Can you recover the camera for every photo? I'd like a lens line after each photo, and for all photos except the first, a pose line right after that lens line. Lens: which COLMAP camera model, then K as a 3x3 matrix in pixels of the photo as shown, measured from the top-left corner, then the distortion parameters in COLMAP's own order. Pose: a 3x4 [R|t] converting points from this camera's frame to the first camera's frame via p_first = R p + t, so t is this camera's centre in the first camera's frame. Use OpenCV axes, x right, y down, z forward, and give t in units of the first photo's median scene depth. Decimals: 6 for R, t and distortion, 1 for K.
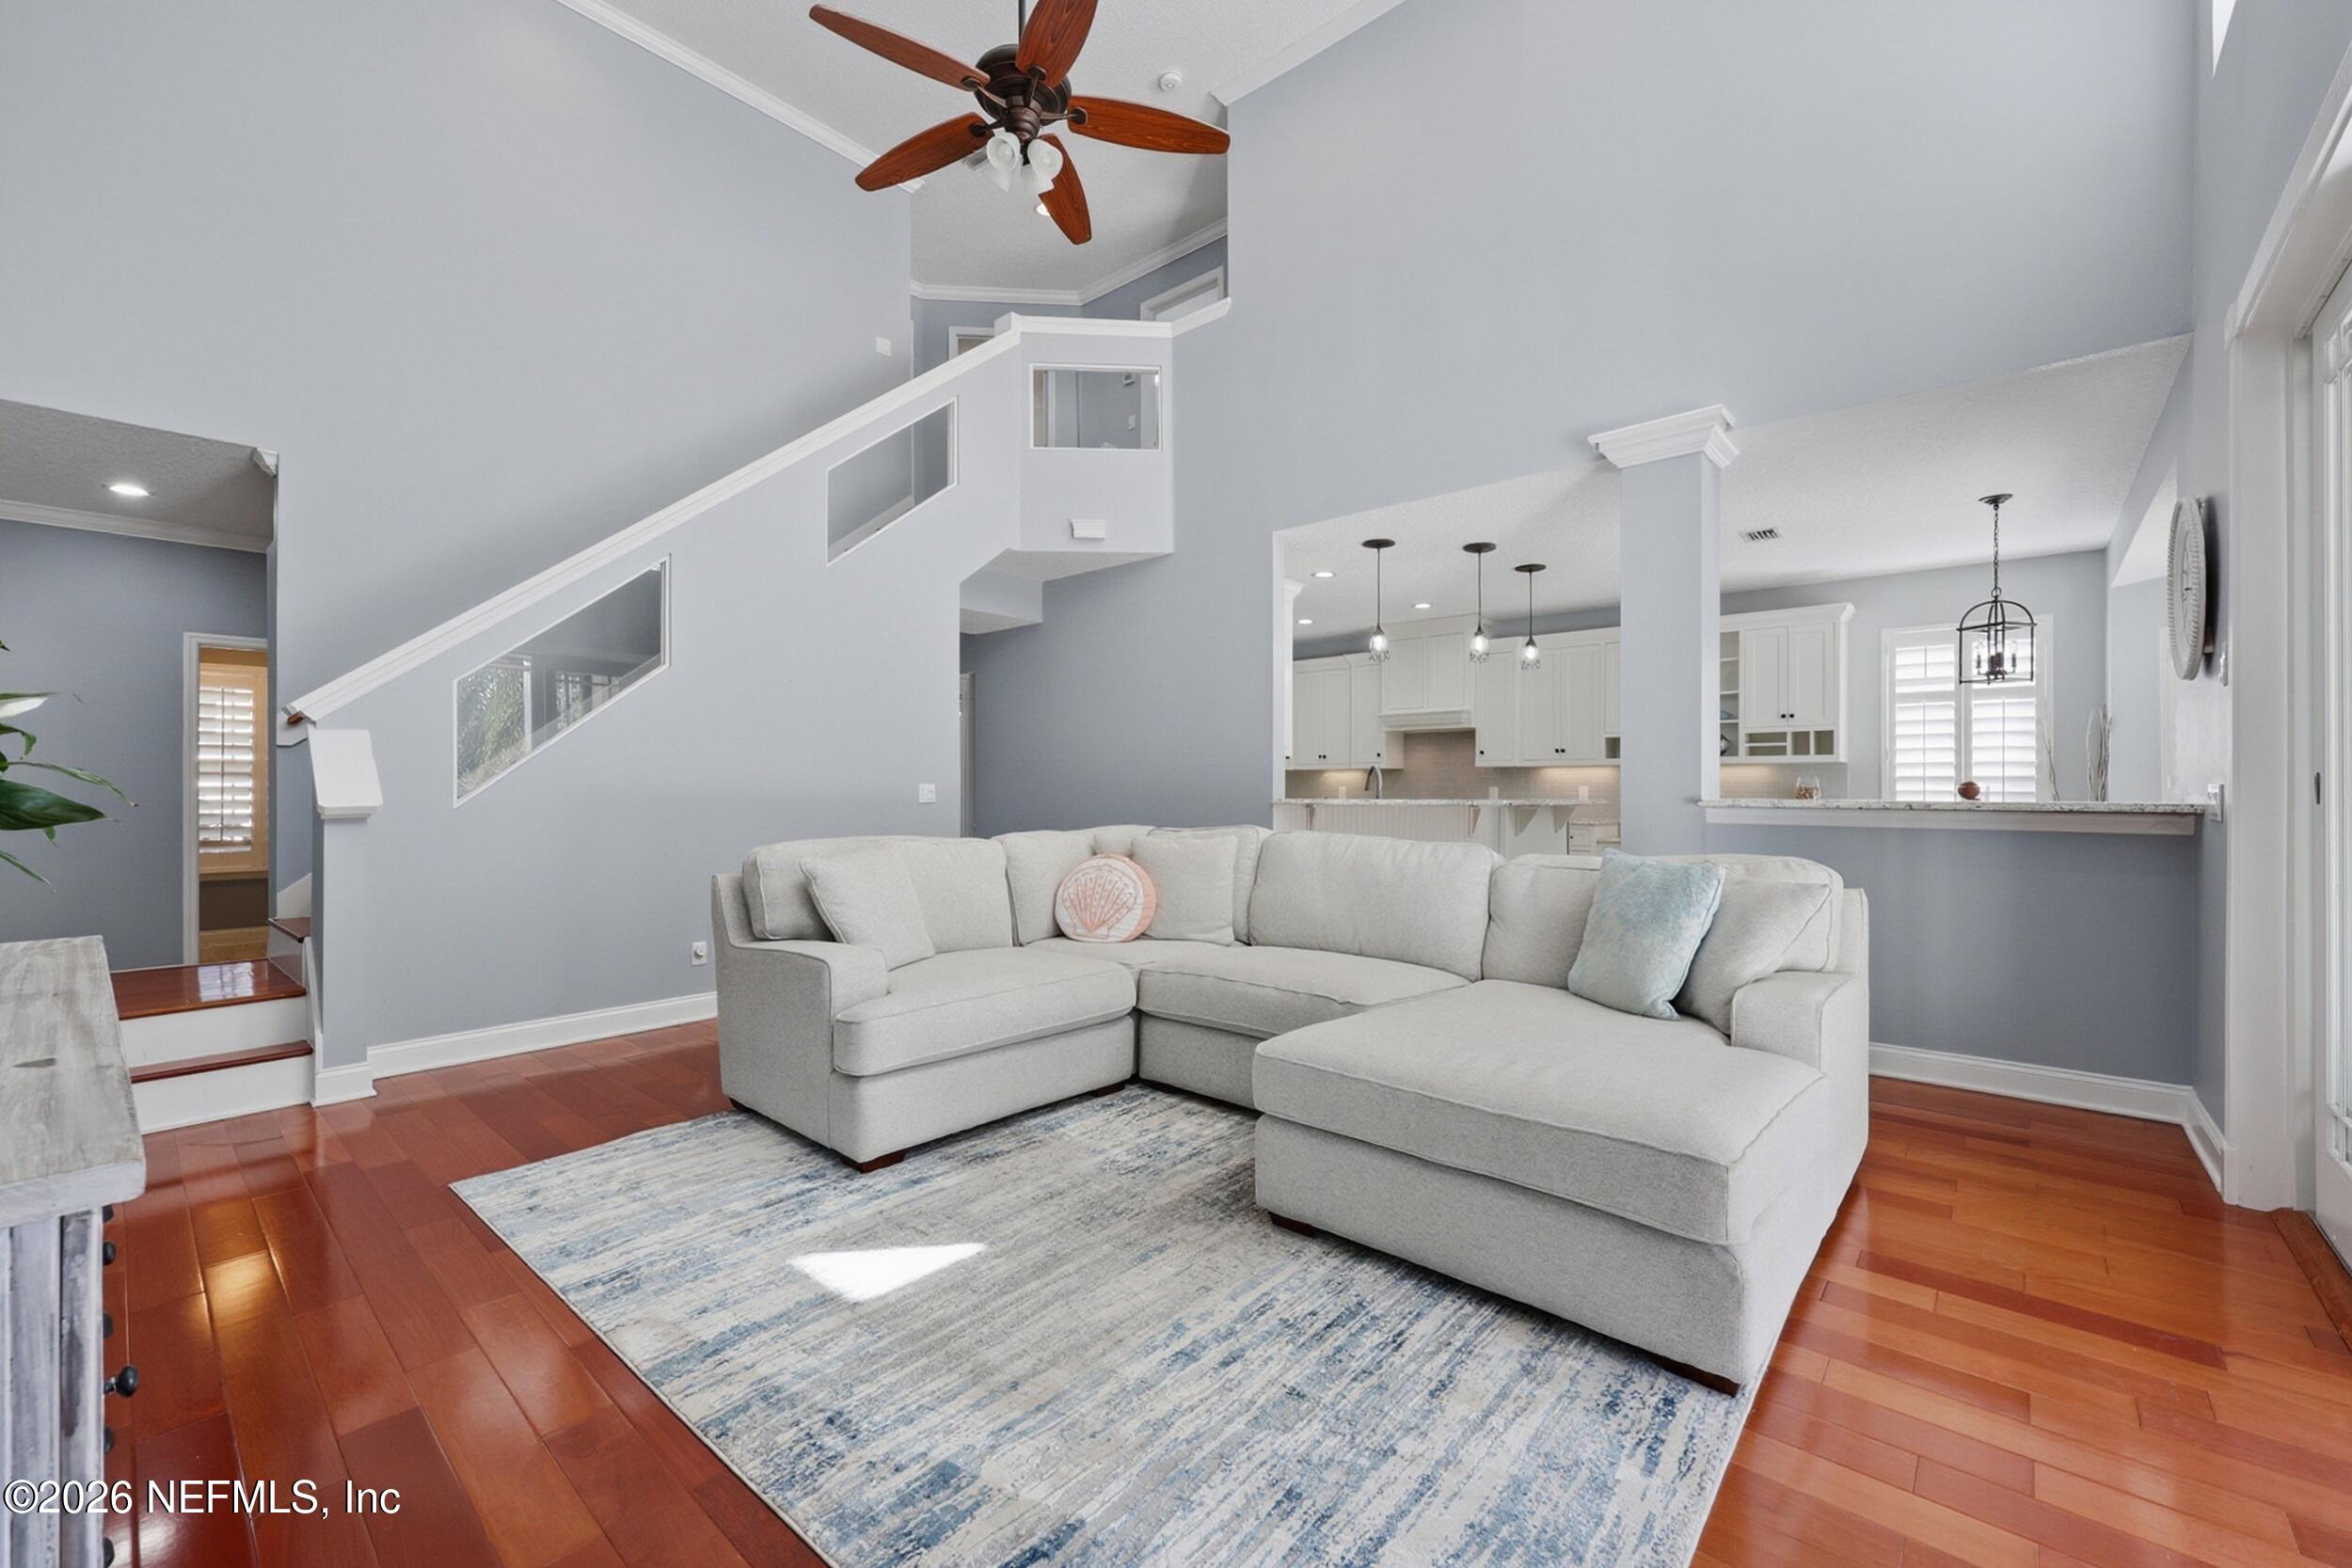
lens RADIAL K [[957.5, 0, 1176.0], [0, 957.5, 793.4], [0, 0, 1]] dist [0.000100, -0.000231]
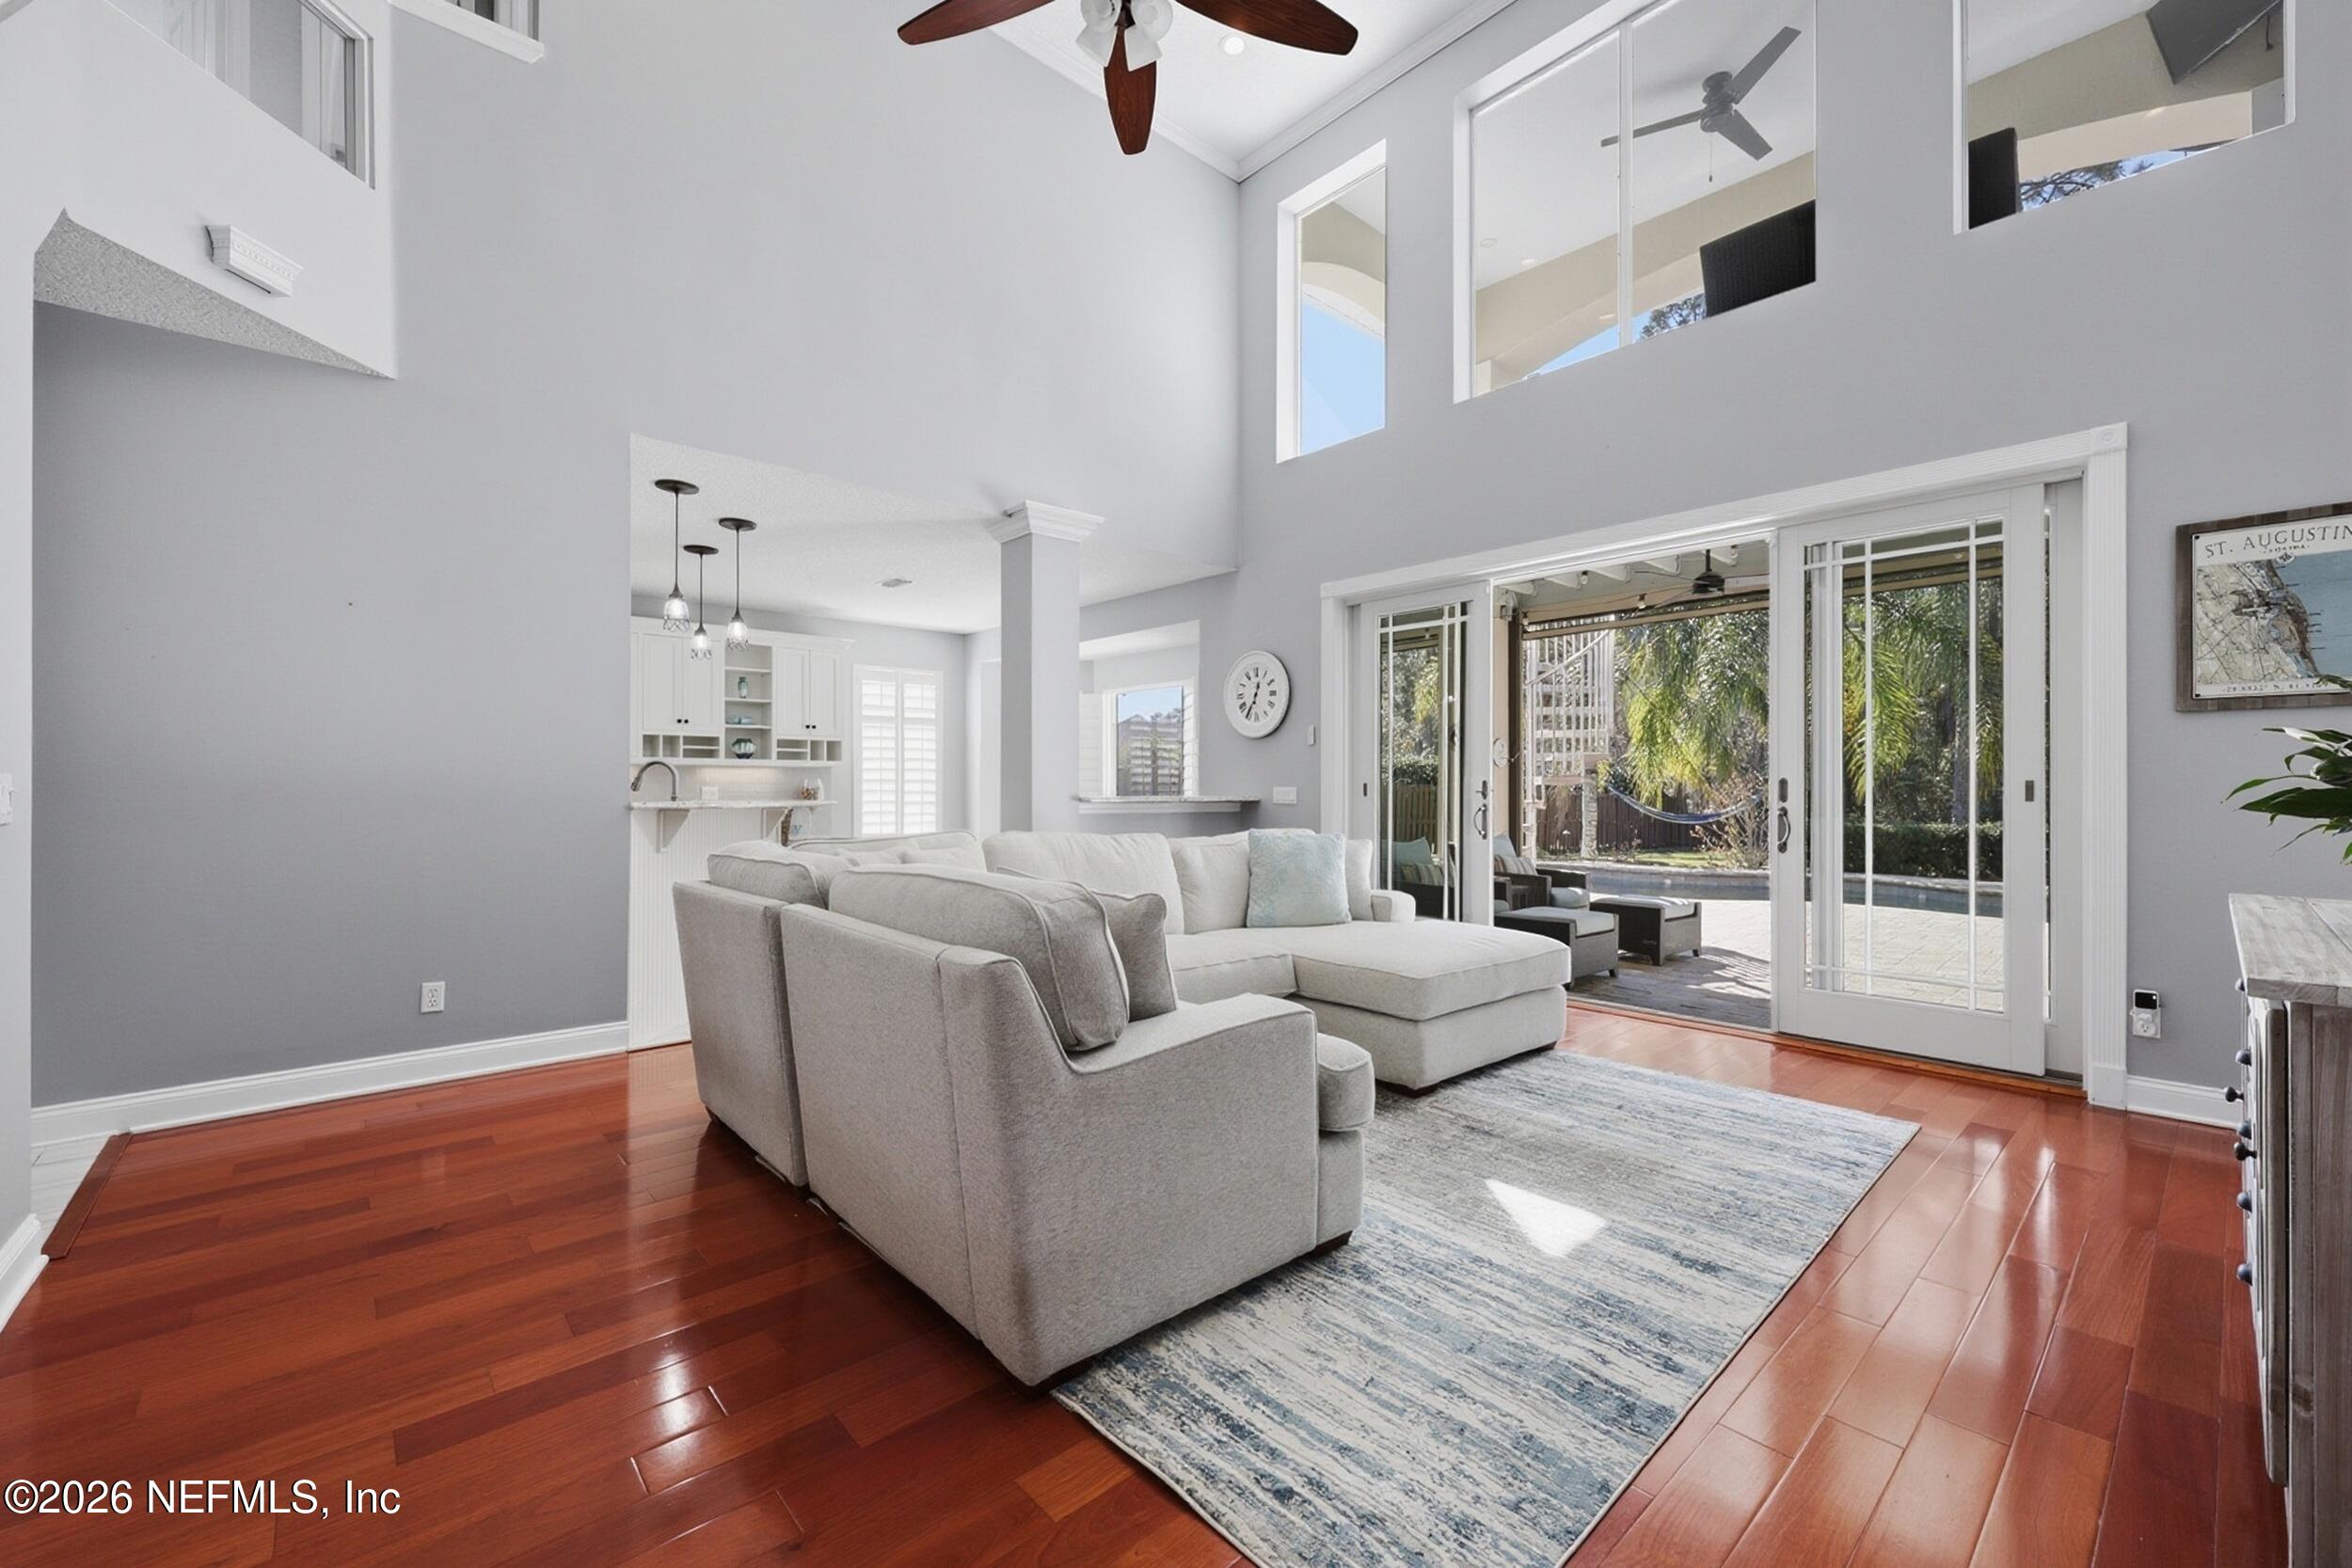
lens RADIAL K [[957.5, 0, 1176.0], [0, 957.5, 793.4], [0, 0, 1]] dist [0.000100, -0.000231]
pose [[0.111771, -0.004574, 0.993723, -0.507934], [0.002718, 0.999987, 0.004297, -0.002911], [-0.993730, 0.002221, 0.111782, 0.452204]]
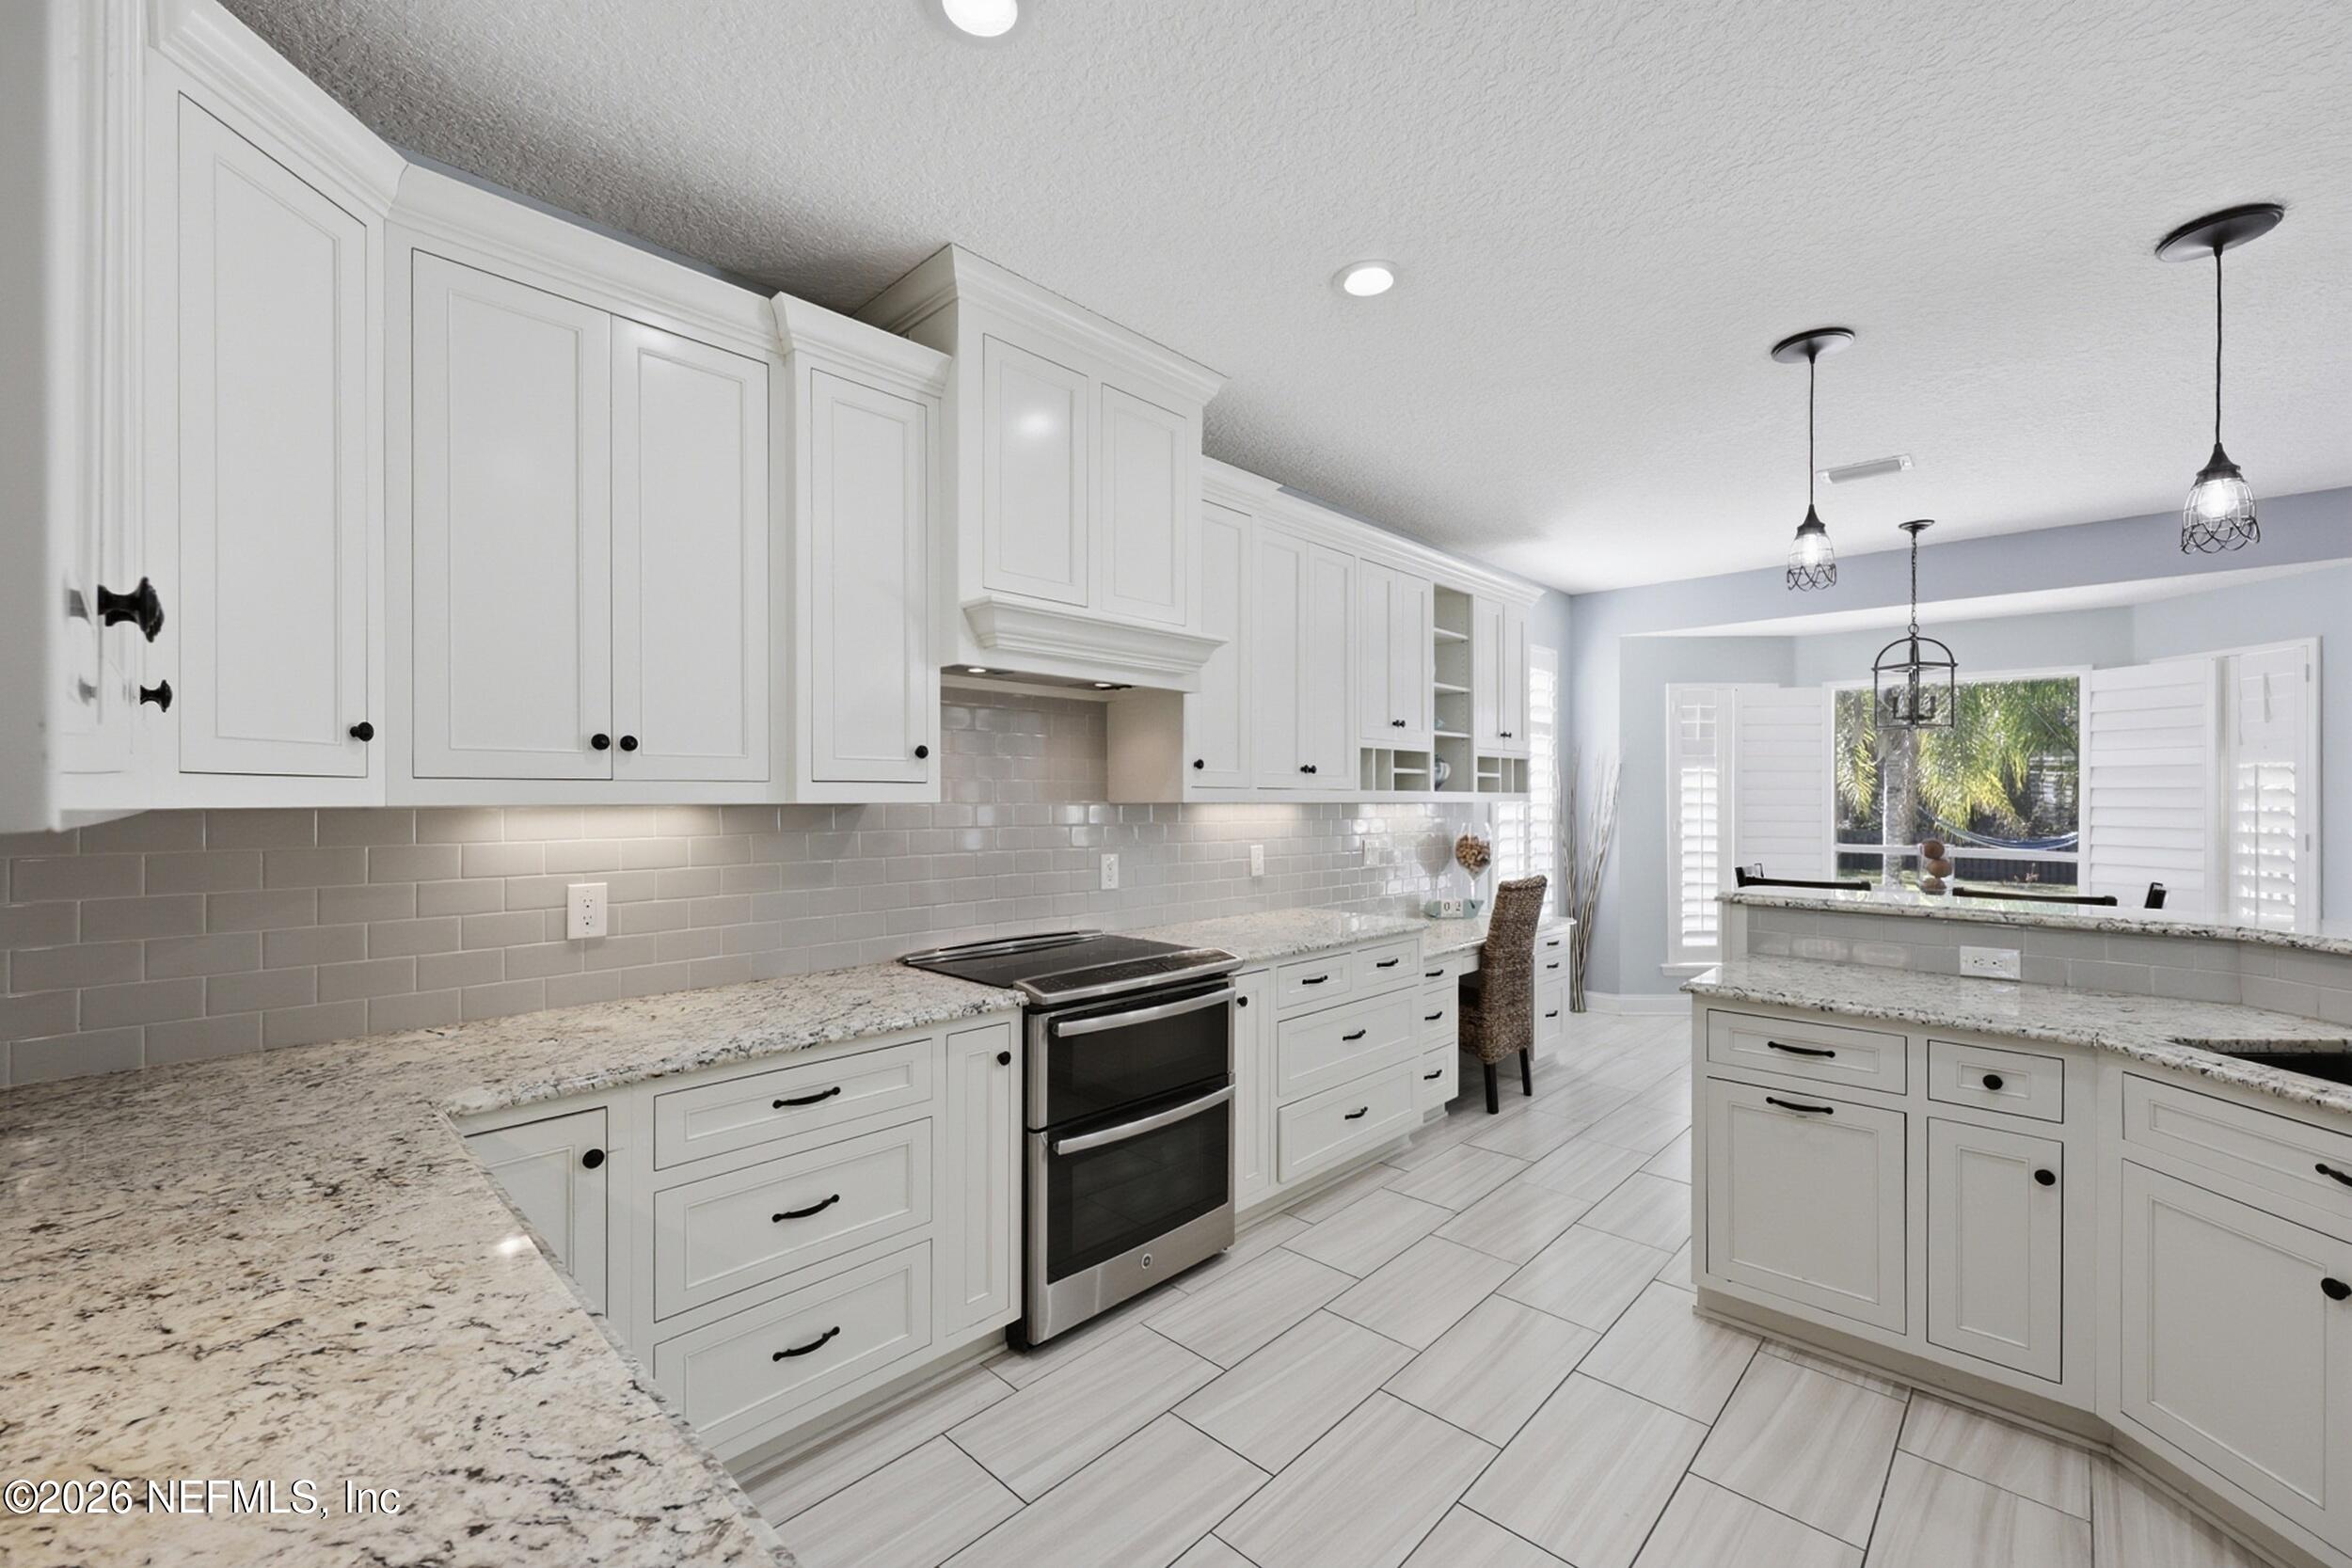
lens RADIAL K [[957.5, 0, 1176.0], [0, 957.5, 793.4], [0, 0, 1]] dist [0.000100, -0.000231]
pose [[0.031290, -0.002393, 0.999507, -0.046497], [-0.004048, 0.999989, 0.002520, -0.042394], [-0.999502, -0.004124, 0.031280, 1.288767]]
